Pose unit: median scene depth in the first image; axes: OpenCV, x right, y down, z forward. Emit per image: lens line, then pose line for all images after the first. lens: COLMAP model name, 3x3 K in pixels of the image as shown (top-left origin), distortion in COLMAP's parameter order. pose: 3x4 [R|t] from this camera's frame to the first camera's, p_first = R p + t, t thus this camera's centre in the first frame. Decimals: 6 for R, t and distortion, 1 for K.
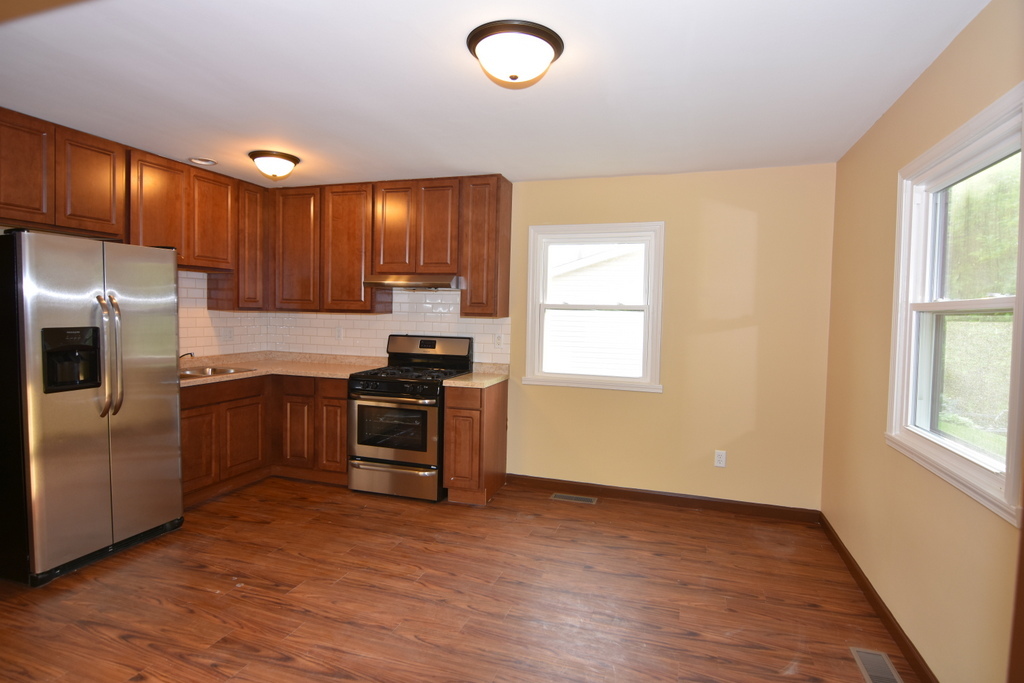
lens RADIAL K [[556.6, 0, 510.0], [0, 556.6, 338.1], [0, 0, 1]] dist [0.002602, 0.000132]
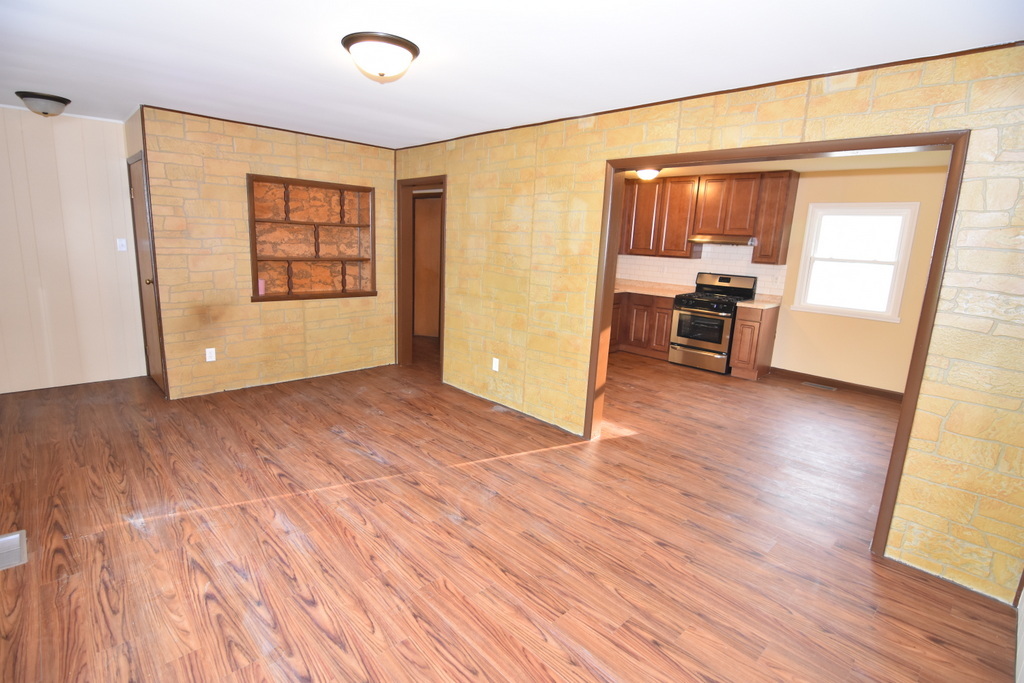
lens RADIAL K [[482.0, 0, 511.0], [0, 482.0, 338.9], [0, 0, 1]] dist [-0.014574, -0.001112]
pose [[0.882204, 0.111773, -0.457409, -0.044410], [-0.047938, 0.987690, 0.148896, 0.002645], [0.468421, -0.109430, 0.876702, -0.537920]]
